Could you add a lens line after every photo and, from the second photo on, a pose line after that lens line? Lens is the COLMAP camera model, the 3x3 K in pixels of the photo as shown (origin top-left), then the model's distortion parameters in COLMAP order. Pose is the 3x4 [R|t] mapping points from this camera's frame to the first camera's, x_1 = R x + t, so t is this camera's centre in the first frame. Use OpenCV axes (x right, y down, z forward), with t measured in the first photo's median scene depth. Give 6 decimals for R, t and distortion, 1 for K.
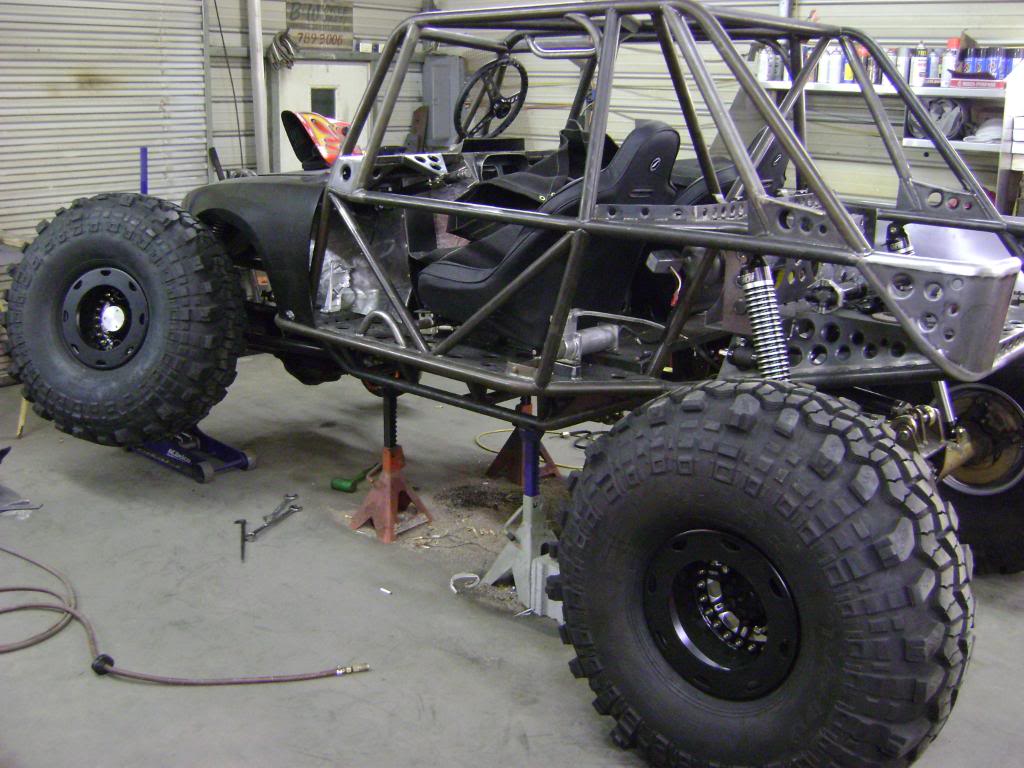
lens RADIAL K [[1055.2, 0, 512.2], [0, 1055.2, 384.4], [0, 0, 1]] dist [-0.139402, 0.000000]
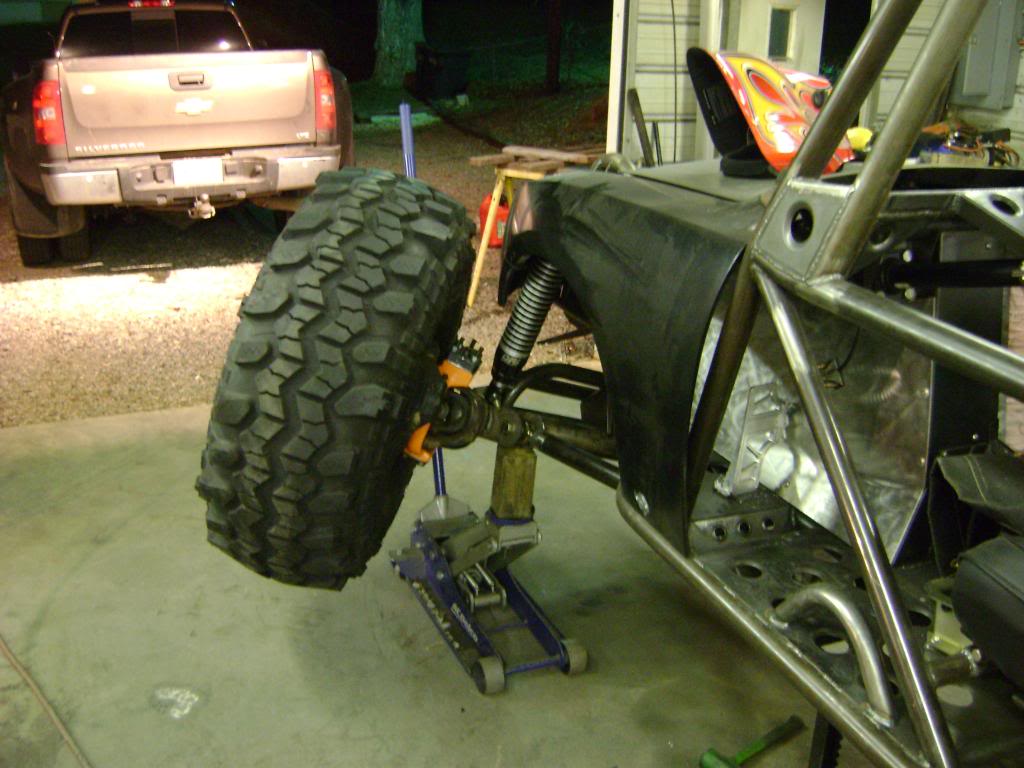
lens RADIAL K [[1055.2, 0, 510.4], [0, 1055.2, 383.1], [0, 0, 1]] dist [-0.139402, 0.000000]
pose [[0.900318, 0.151266, -0.408100, -0.079355], [-0.122603, 0.987834, 0.095671, -0.147874], [0.417607, -0.036100, 0.907910, 0.532776]]
